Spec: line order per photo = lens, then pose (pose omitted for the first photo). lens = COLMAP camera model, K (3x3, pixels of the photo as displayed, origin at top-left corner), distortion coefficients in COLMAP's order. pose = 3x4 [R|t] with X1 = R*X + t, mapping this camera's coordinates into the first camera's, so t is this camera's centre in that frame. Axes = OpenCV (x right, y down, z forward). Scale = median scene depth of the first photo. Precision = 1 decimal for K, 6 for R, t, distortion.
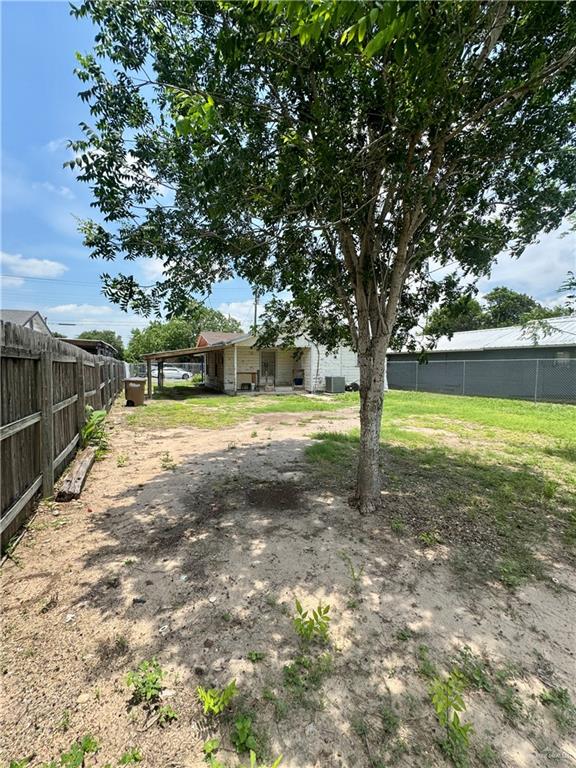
lens RADIAL K [[314.0, 0, 286.5], [0, 314.0, 384.8], [0, 0, 1]] dist [0.000058, 0.000797]
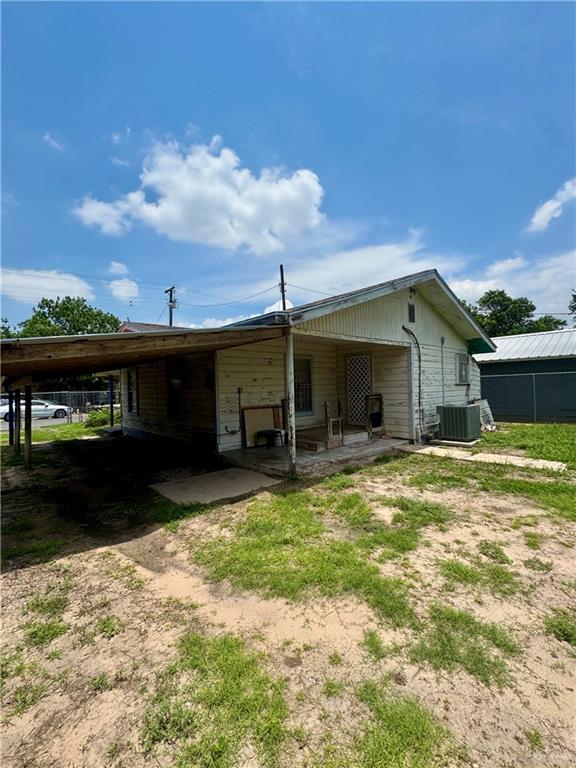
lens RADIAL K [[314.0, 0, 286.6], [0, 314.0, 384.2], [0, 0, 1]] dist [0.000058, 0.000797]
pose [[0.937069, -0.028132, 0.348009, -0.253265], [0.053867, 0.996463, -0.064493, -0.040277], [-0.344964, 0.079180, 0.935270, 0.587580]]
